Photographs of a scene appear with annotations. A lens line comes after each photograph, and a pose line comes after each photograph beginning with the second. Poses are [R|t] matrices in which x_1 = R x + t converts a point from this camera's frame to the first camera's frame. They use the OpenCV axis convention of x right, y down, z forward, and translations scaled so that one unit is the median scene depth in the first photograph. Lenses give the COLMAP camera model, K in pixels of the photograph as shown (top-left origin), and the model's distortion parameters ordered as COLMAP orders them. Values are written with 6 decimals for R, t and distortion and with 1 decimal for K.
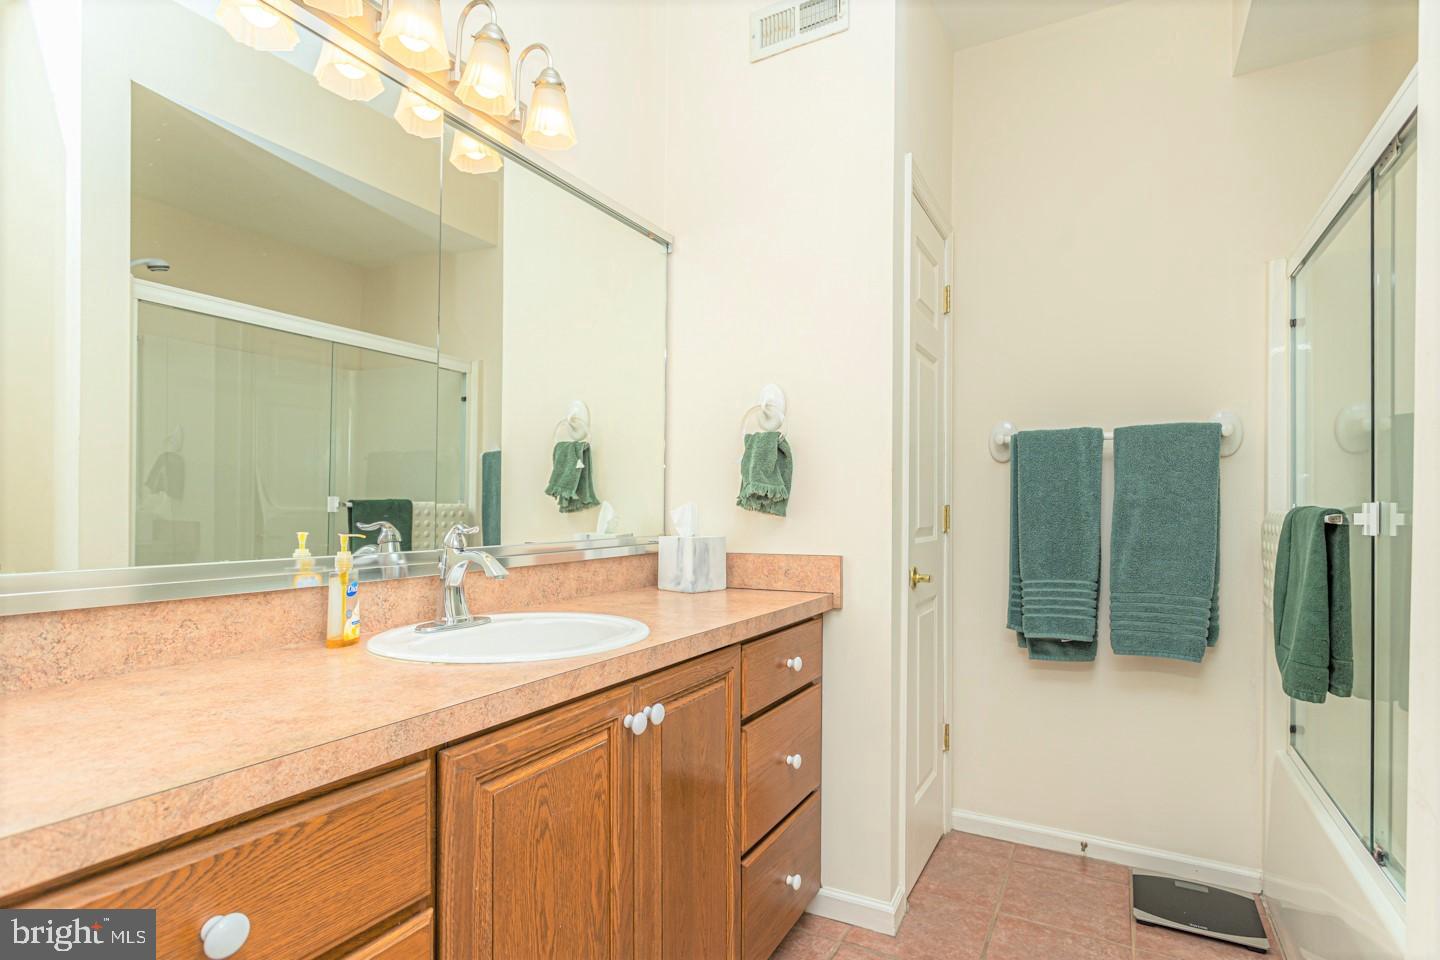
lens RADIAL K [[708.8, 0, 726.1], [0, 708.8, 518.8], [0, 0, 1]] dist [0.000015, 0.000333]
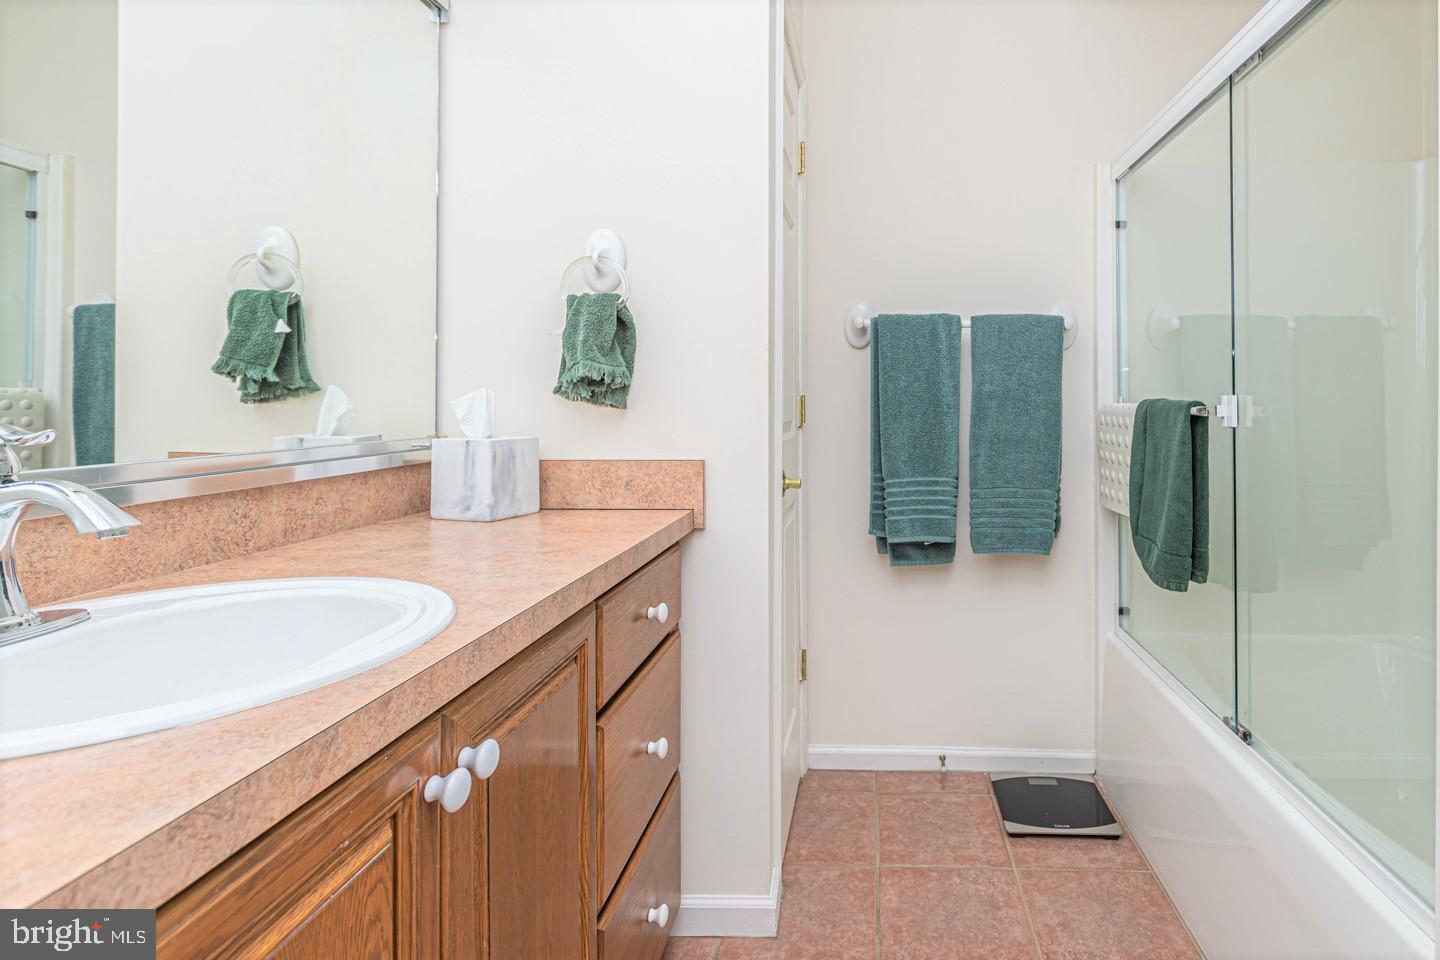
lens RADIAL K [[747.2, 0, 842.7], [0, 747.2, 412.5], [0, 0, 1]] dist [0.000132, 0.001604]
pose [[0.894251, -0.002829, 0.447558, -0.059909], [0.002358, 0.999996, 0.001610, -0.000255], [-0.447560, -0.000384, 0.894254, 0.187281]]
